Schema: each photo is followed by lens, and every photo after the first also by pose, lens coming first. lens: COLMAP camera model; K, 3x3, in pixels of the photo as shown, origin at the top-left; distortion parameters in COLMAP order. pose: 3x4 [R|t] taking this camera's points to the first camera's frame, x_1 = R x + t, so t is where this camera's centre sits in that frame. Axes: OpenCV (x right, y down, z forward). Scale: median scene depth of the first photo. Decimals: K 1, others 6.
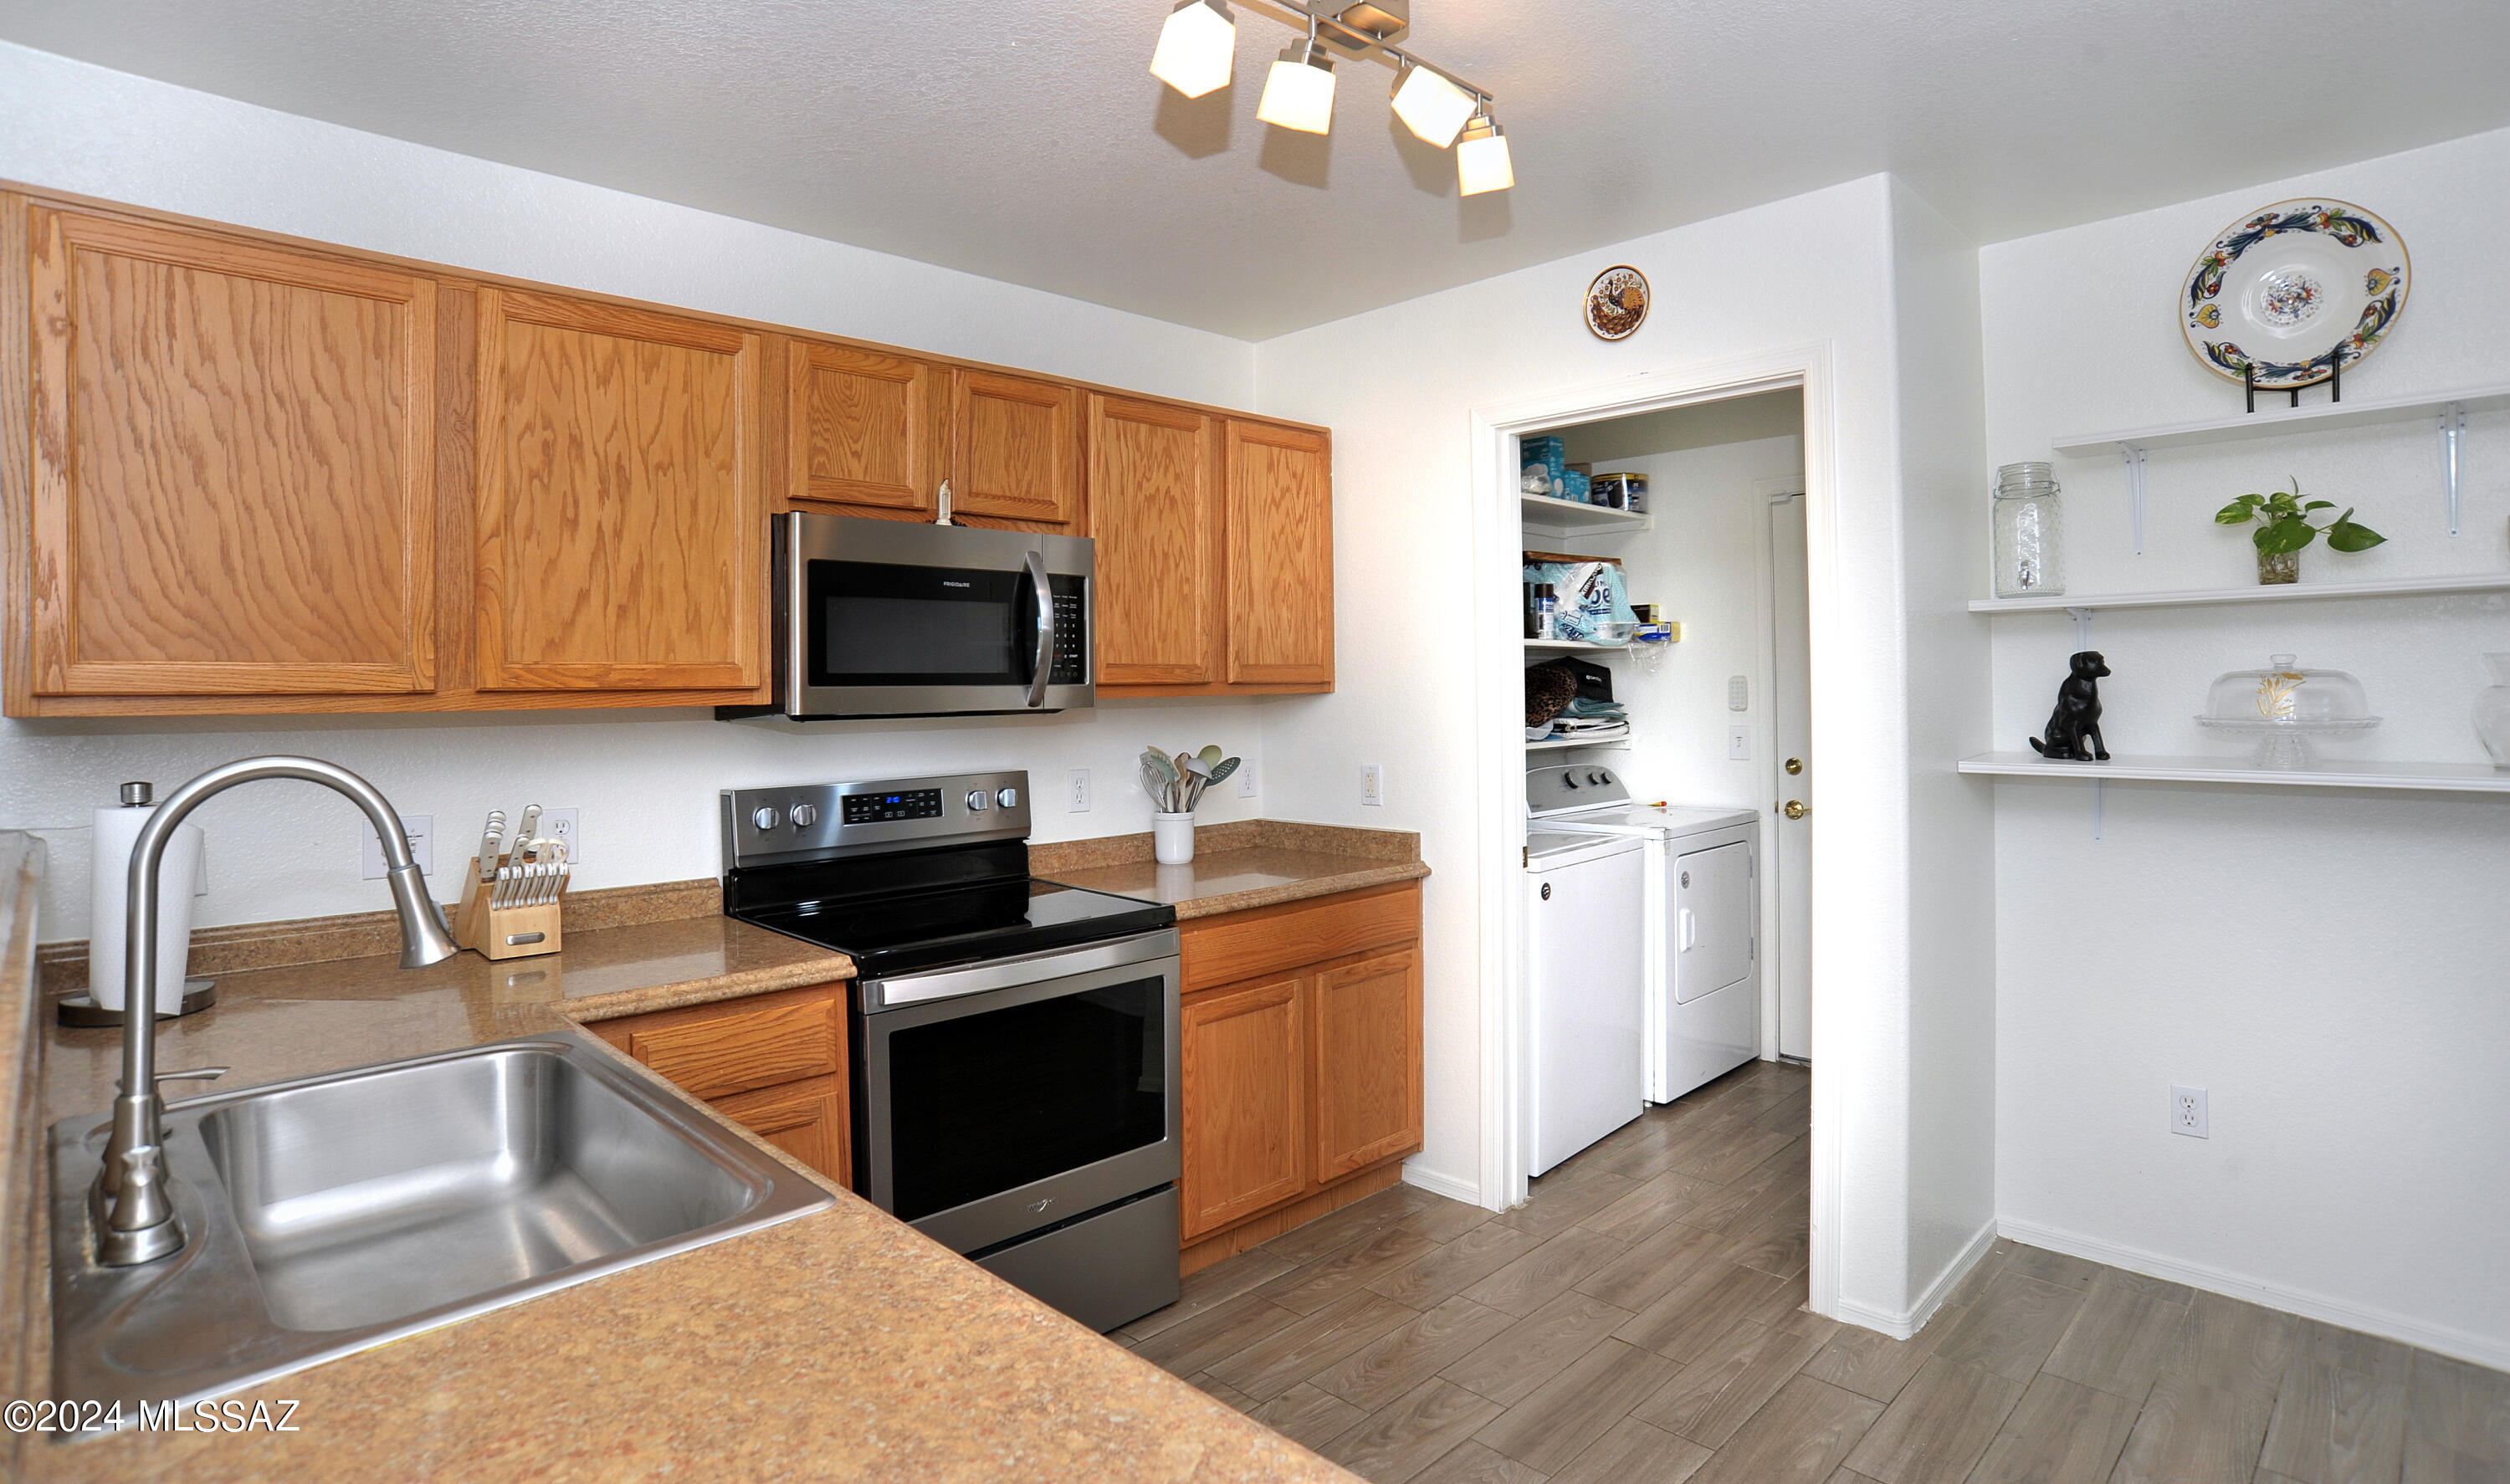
lens RADIAL K [[1315.1, 0, 1308.0], [0, 1315.1, 671.6], [0, 0, 1]] dist [-0.087906, 0.054464]
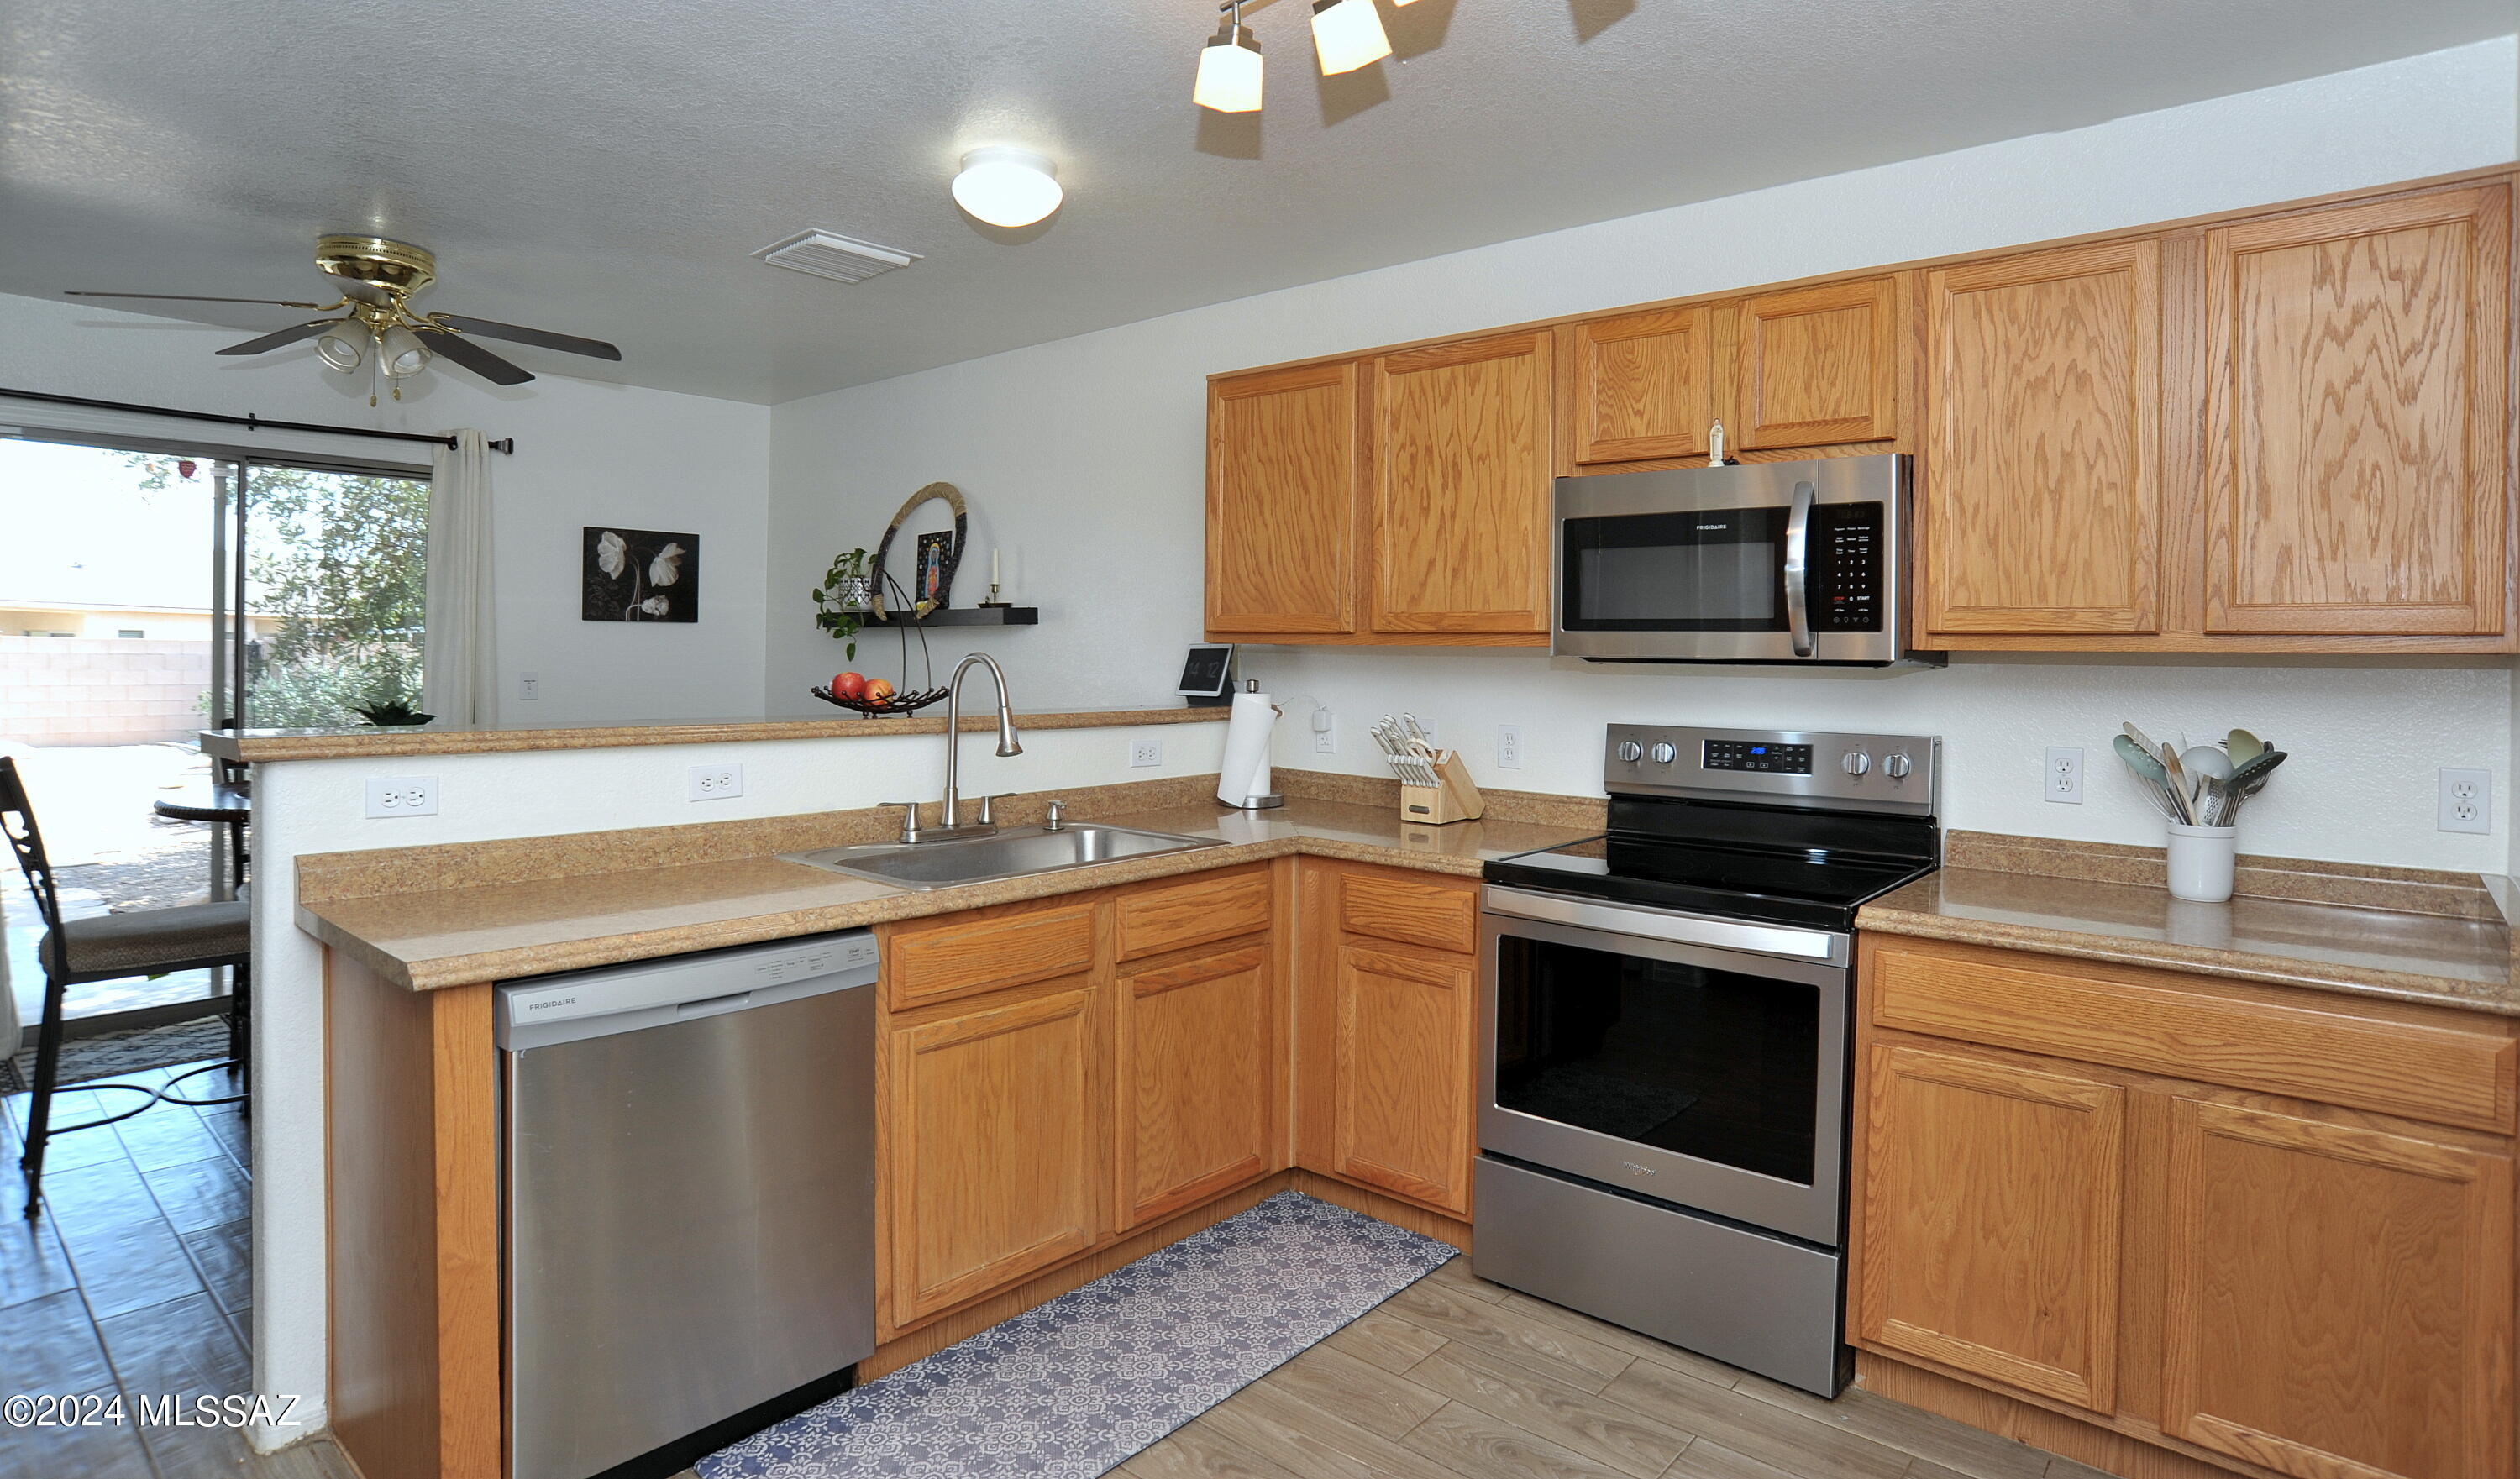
lens RADIAL K [[1341.2, 0, 1339.7], [0, 1341.2, 656.6], [0, 0, 1]] dist [-0.038685, 0.001427]
pose [[0.092359, 0.016030, -0.995597, 0.704987], [-0.006617, 0.999858, 0.015484, 0.015810], [0.995704, 0.005157, 0.092452, 0.645283]]
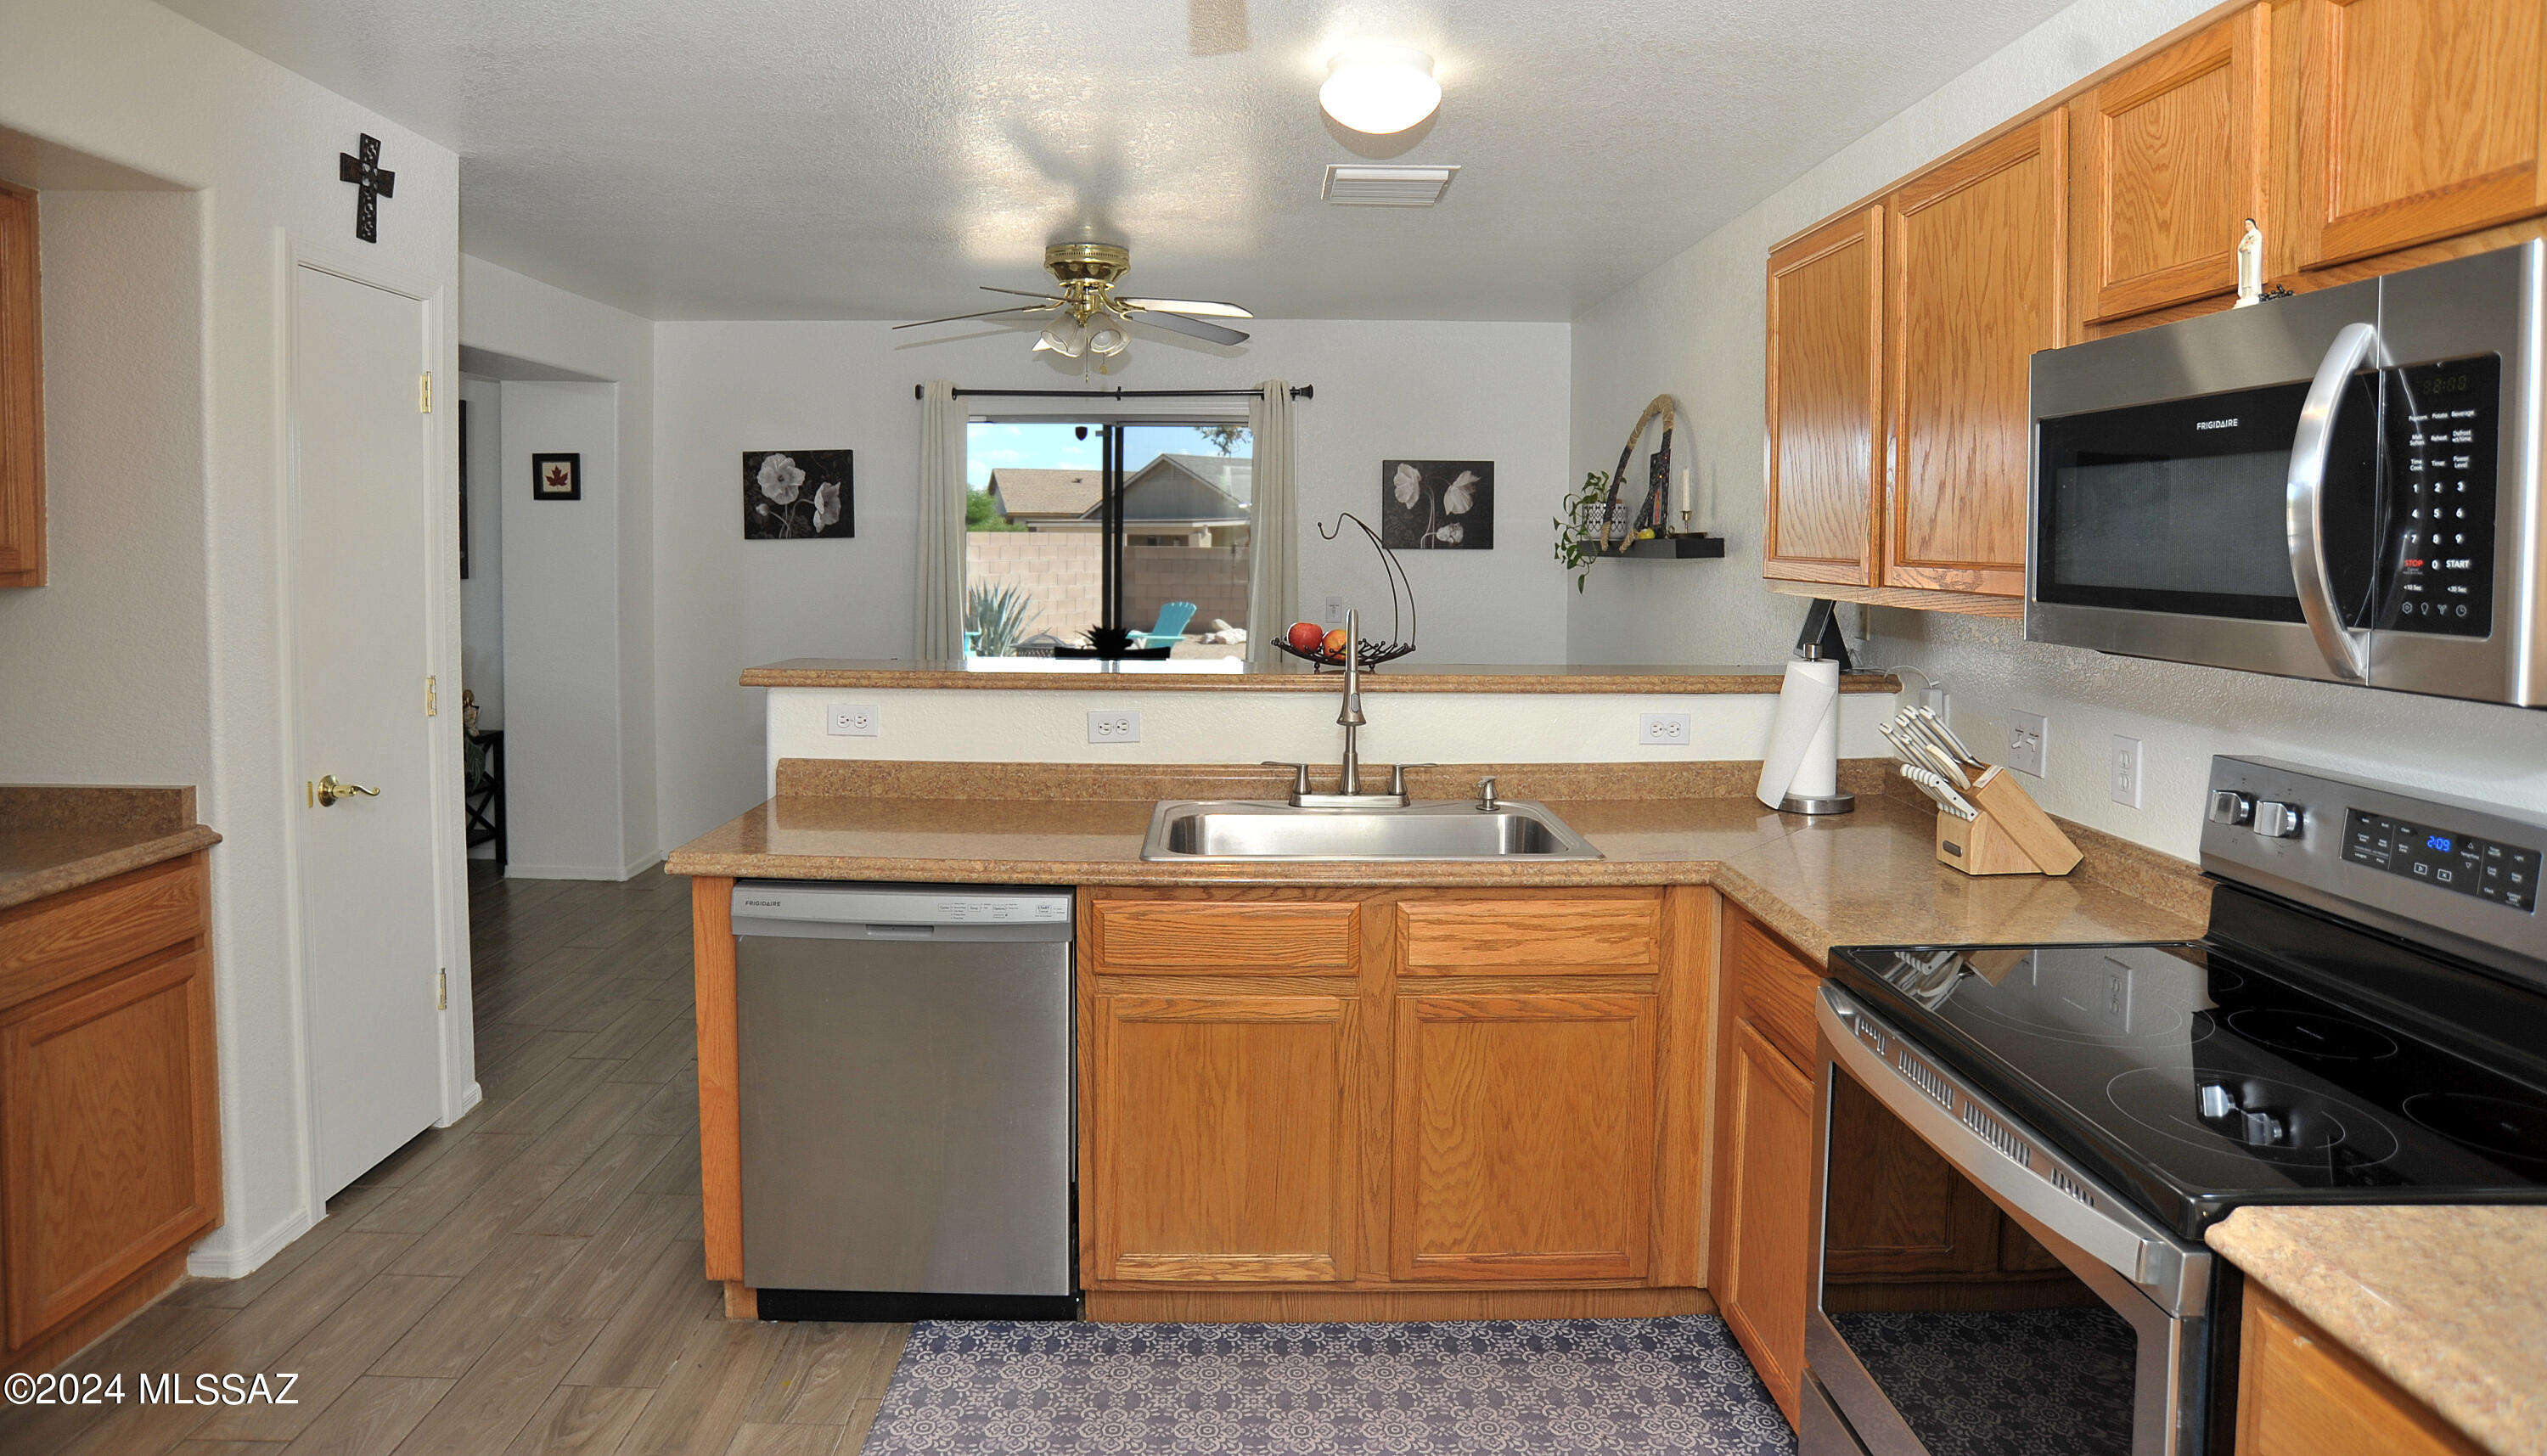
lens RADIAL K [[1447.5, 0, 1278.3], [0, 1447.5, 605.7], [0, 0, 1]] dist [-0.097594, 0.110159]
pose [[-0.697665, 0.039248, -0.715348, 0.413012], [0.003763, 0.998685, 0.051123, -0.024932], [0.716414, 0.032974, -0.696895, 1.148548]]
